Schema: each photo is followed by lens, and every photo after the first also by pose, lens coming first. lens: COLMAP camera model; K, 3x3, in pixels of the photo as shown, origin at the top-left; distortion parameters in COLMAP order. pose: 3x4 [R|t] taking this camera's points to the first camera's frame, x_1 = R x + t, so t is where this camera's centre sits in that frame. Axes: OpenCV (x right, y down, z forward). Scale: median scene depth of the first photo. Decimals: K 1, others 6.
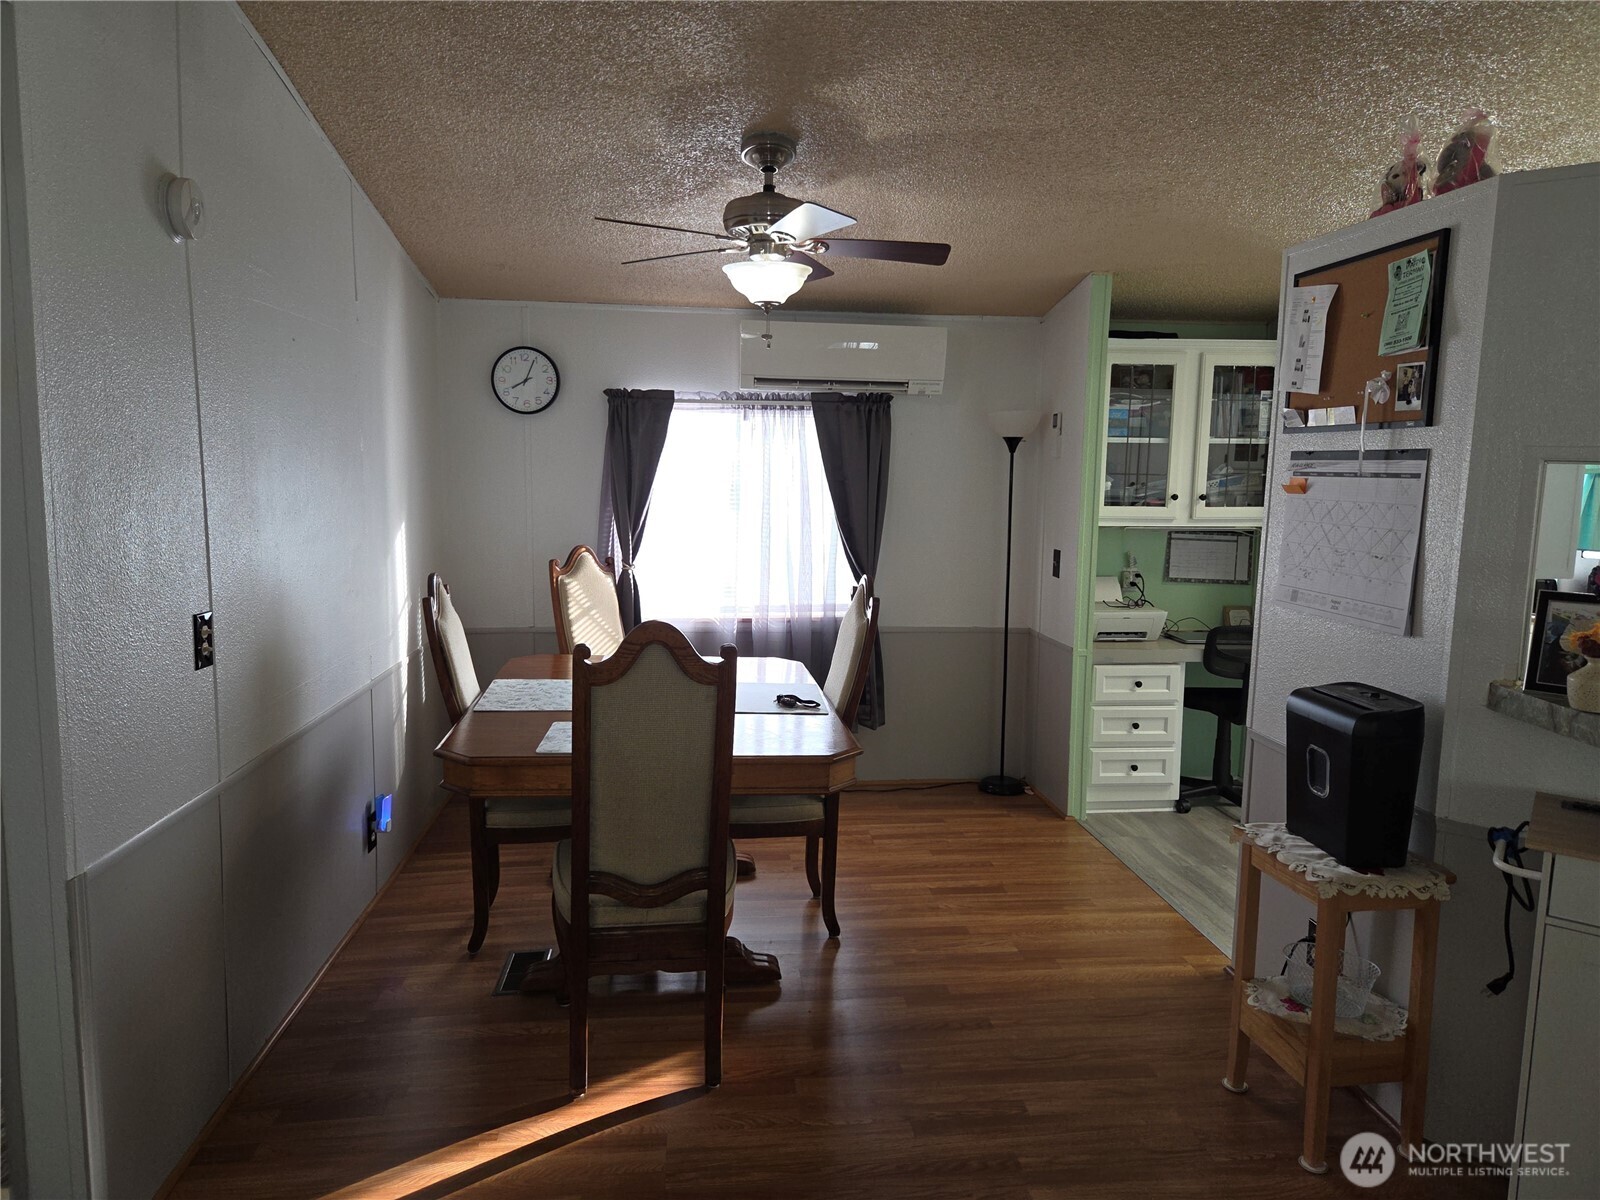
lens RADIAL K [[1068.5, 0, 806.0], [0, 1068.5, 599.2], [0, 0, 1]] dist [0.050122, -0.024340]
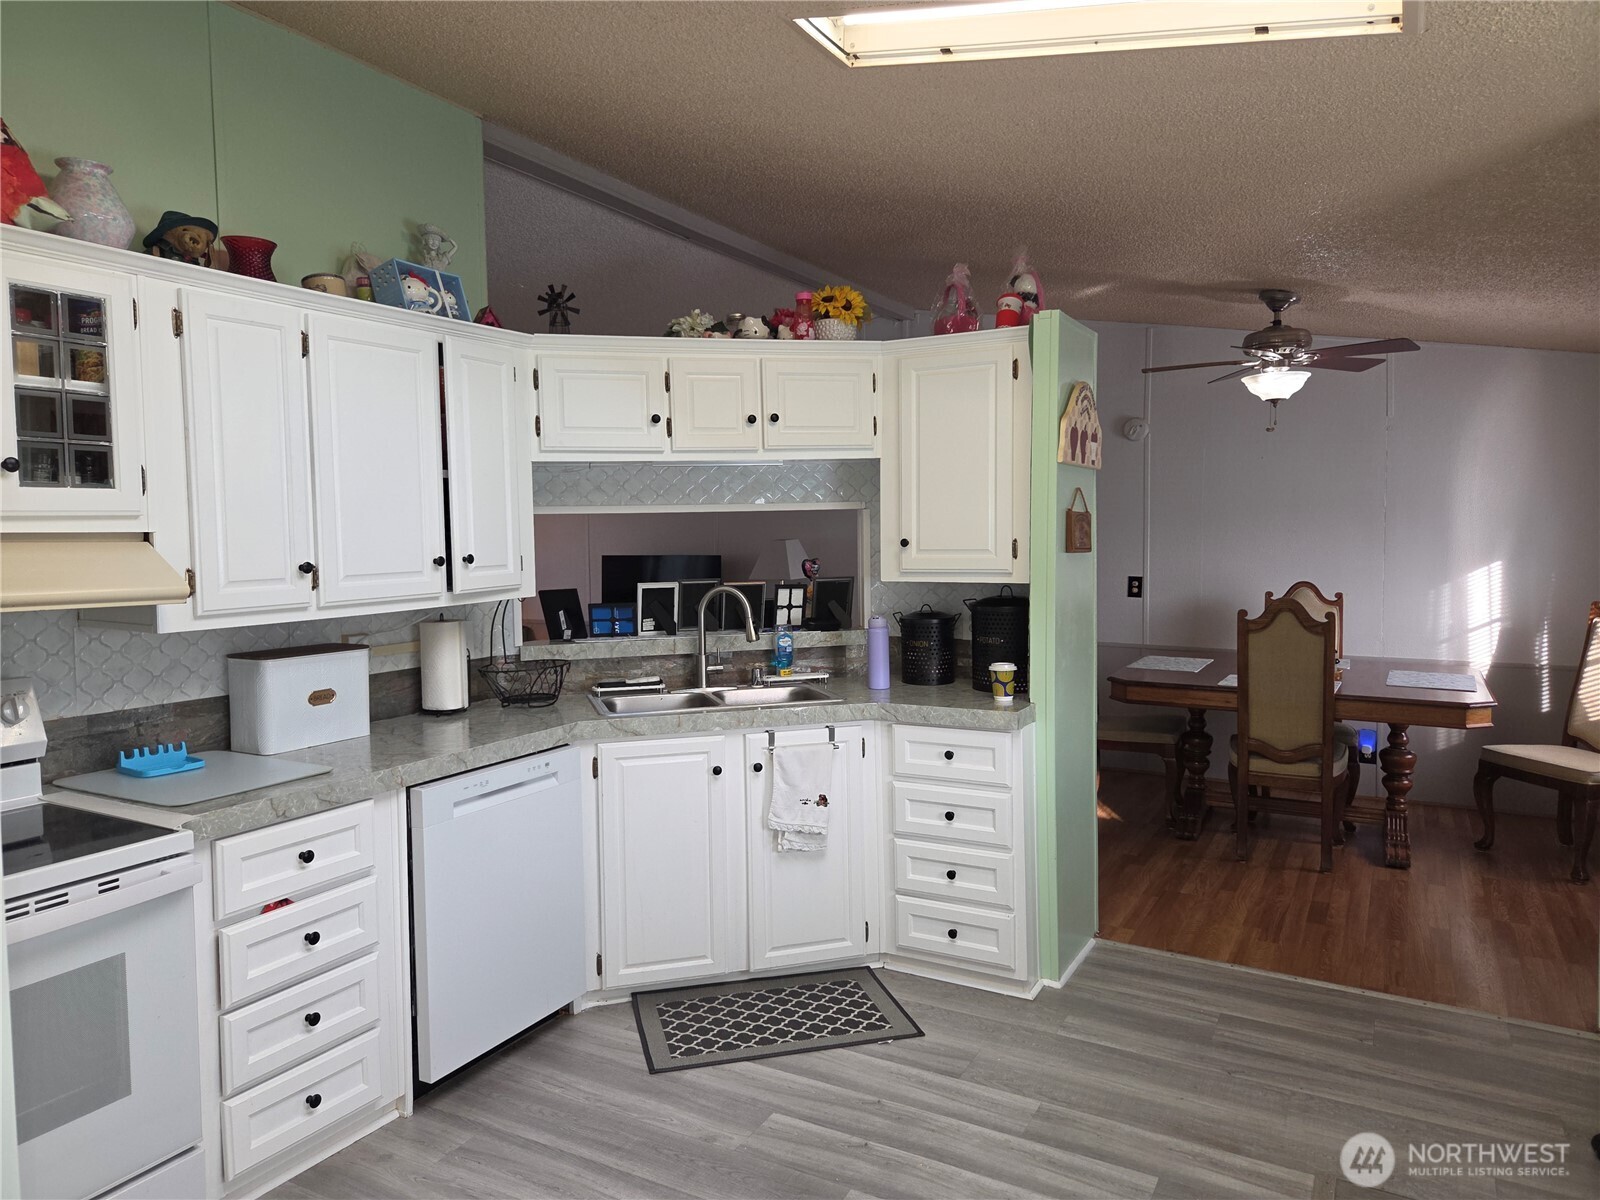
lens RADIAL K [[1068.5, 0, 786.8], [0, 1068.5, 589.6], [0, 0, 1]] dist [0.050122, -0.024340]
pose [[-0.587226, 0.036017, -0.808621, 1.277981], [-0.101224, 0.987899, 0.117513, -0.109003], [0.803068, 0.150859, -0.576474, 1.129293]]
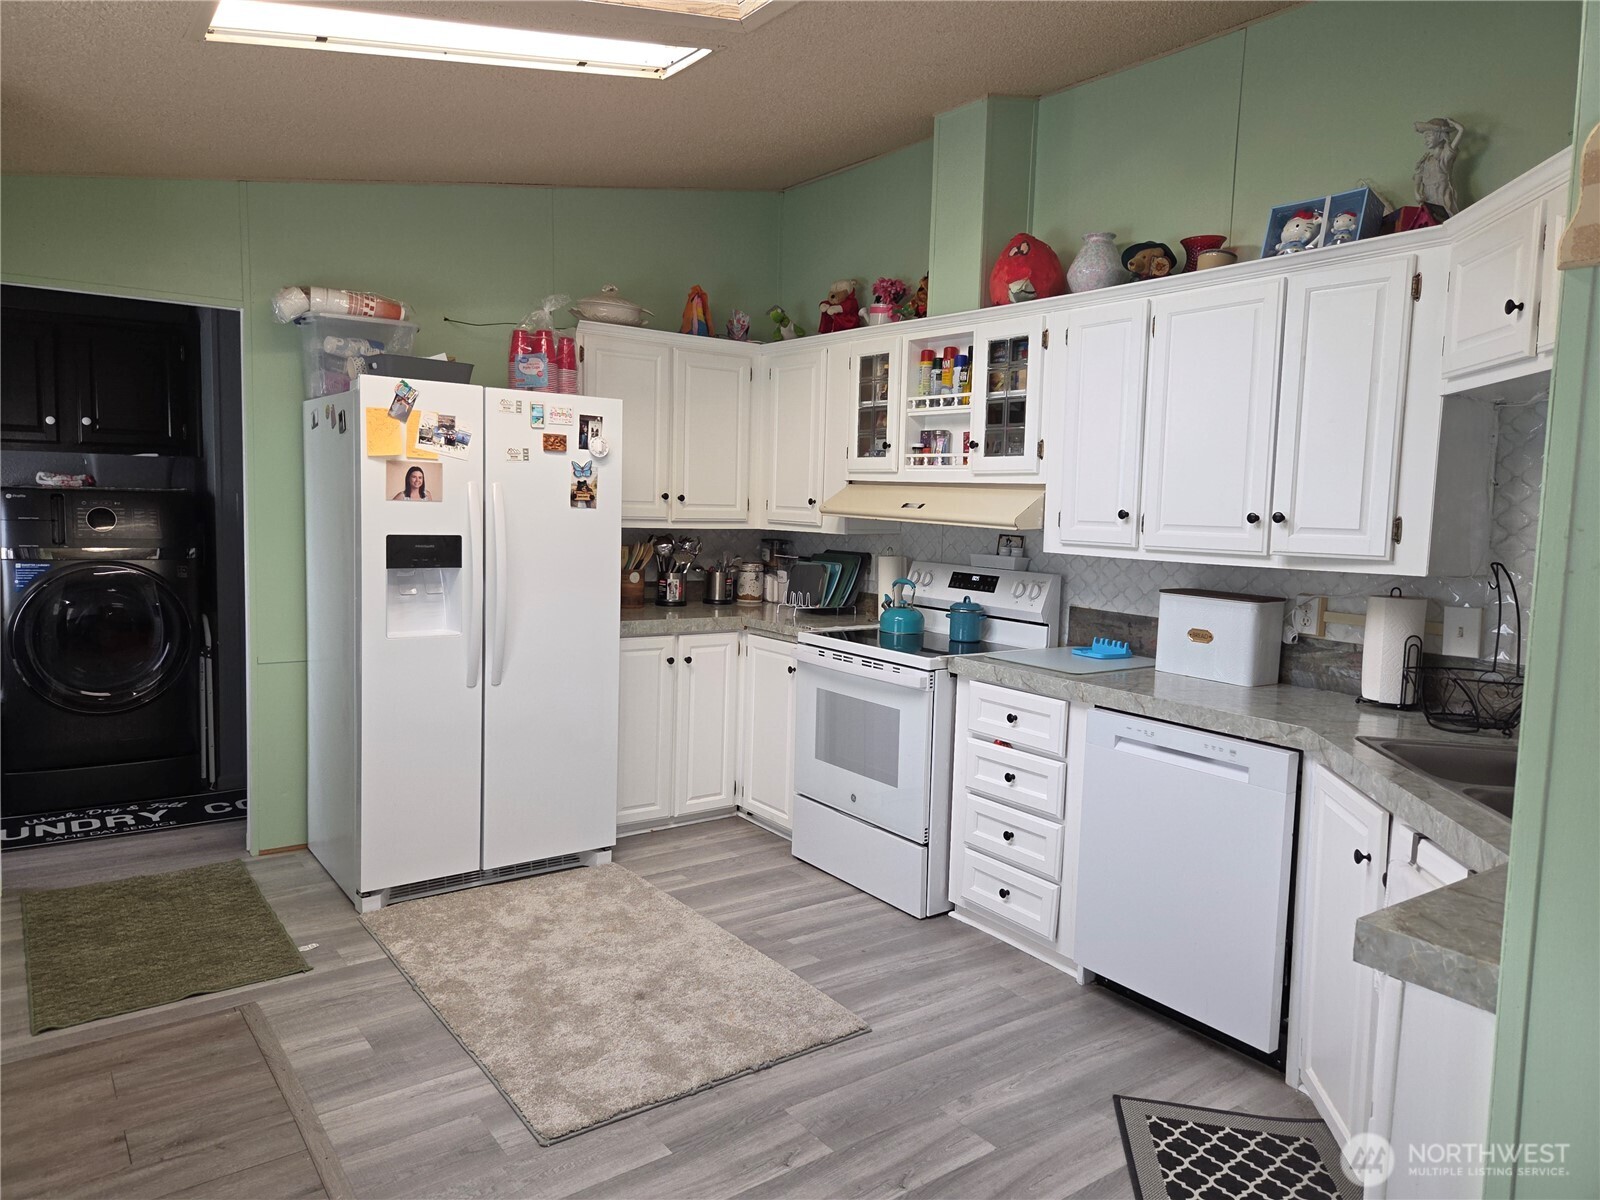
lens RADIAL K [[1068.5, 0, 796.4], [0, 1068.5, 594.5], [0, 0, 1]] dist [0.050122, -0.024340]
pose [[-0.496345, -0.110610, 0.861050, 0.304273], [0.072336, 0.983131, 0.167990, -0.108757], [-0.865107, 0.145666, -0.479971, 1.115630]]
